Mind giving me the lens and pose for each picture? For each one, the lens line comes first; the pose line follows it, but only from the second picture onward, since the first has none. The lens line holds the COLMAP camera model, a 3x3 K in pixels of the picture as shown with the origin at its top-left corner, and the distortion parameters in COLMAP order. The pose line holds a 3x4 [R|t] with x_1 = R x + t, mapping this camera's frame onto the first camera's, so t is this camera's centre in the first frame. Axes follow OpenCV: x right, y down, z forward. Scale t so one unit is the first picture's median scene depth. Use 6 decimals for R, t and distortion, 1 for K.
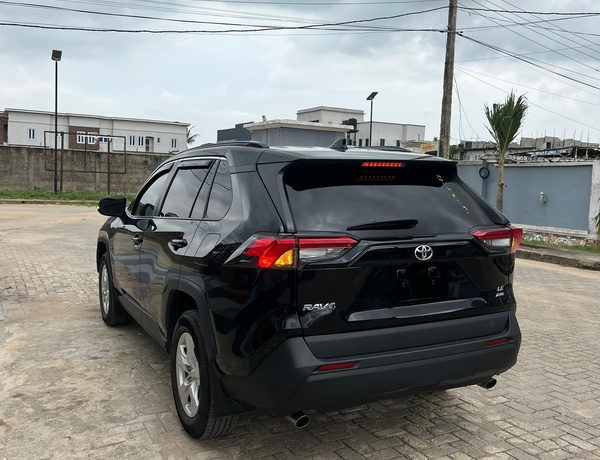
lens RADIAL K [[606.2, 0, 303.9], [0, 606.2, 230.8], [0, 0, 1]] dist [0.027100, 0.000000]
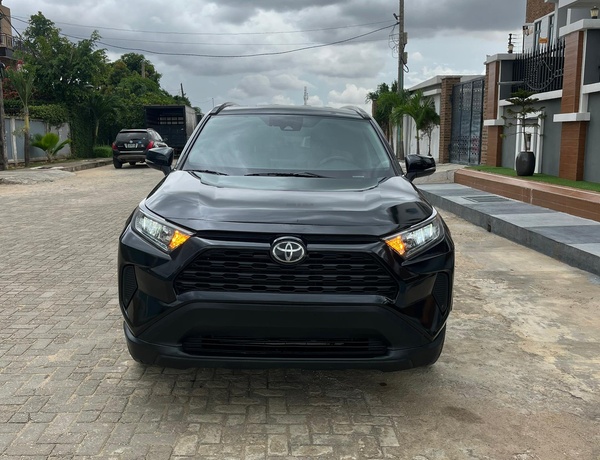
lens RADIAL K [[606.2, 0, 300.4], [0, 606.2, 224.8], [0, 0, 1]] dist [0.027100, 0.000000]
pose [[-0.898070, -0.100127, 0.428304, -0.602394], [0.002980, 0.972339, 0.233556, -0.183075], [-0.439842, 0.211026, -0.872930, 2.068969]]
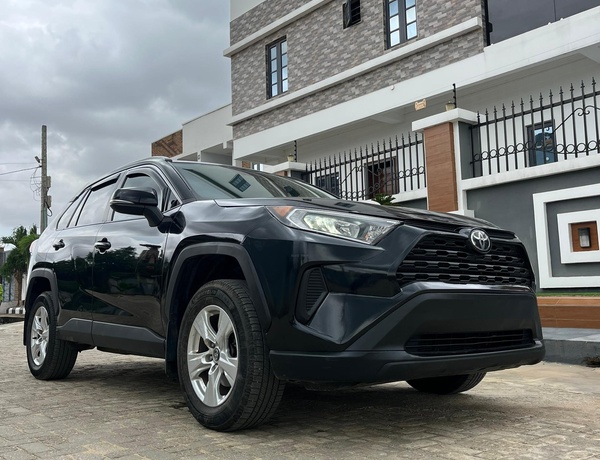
lens RADIAL K [[606.2, 0, 299.3], [0, 606.2, 215.7], [0, 0, 1]] dist [0.027100, 0.000000]
pose [[-0.979560, -0.036800, -0.197756, -0.022740], [-0.026175, 0.998083, -0.056073, 0.001979], [0.199441, -0.049751, -0.978646, 2.116414]]
